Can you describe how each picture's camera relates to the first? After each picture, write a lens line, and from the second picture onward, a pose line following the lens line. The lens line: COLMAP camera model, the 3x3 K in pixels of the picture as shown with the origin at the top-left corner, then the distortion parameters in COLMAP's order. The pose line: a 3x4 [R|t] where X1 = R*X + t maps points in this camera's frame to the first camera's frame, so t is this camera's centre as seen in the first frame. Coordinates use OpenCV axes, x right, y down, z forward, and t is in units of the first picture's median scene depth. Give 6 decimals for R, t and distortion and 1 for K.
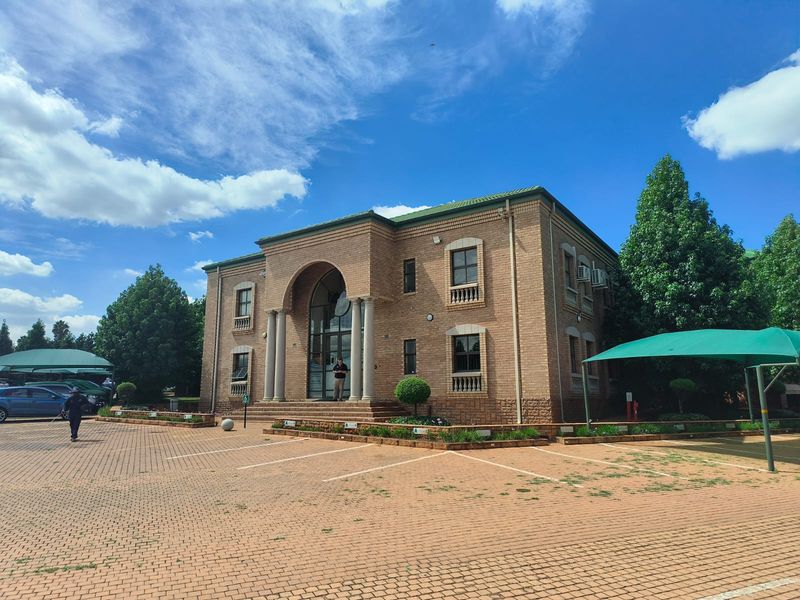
lens RADIAL K [[529.5, 0, 400.0], [0, 529.5, 300.0], [0, 0, 1]] dist [0.067668, -0.000112]
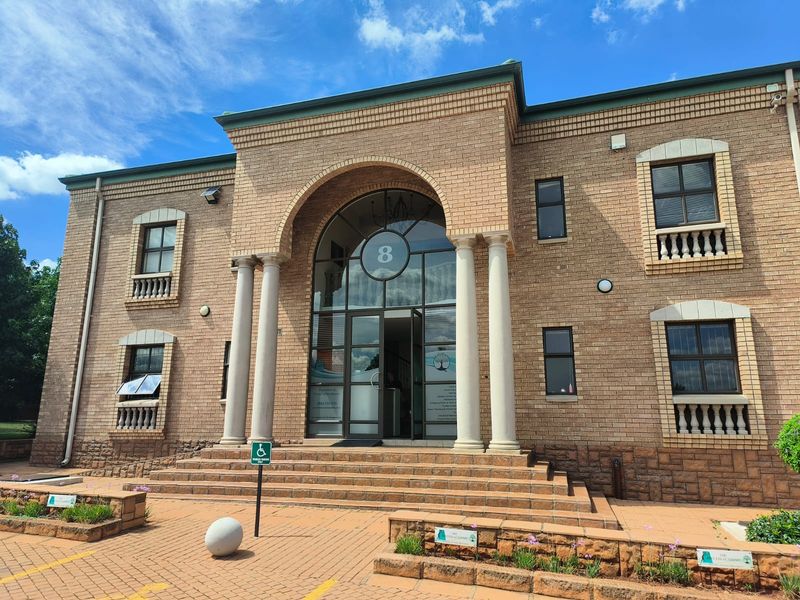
lens RADIAL K [[525.1, 0, 400.0], [0, 525.1, 300.0], [0, 0, 1]] dist [0.082295, -0.065964]
pose [[0.949905, 0.074875, 0.303437, -0.206808], [-0.064428, 0.996938, -0.044309, 0.058742], [-0.305826, 0.022540, 0.951821, 0.404840]]
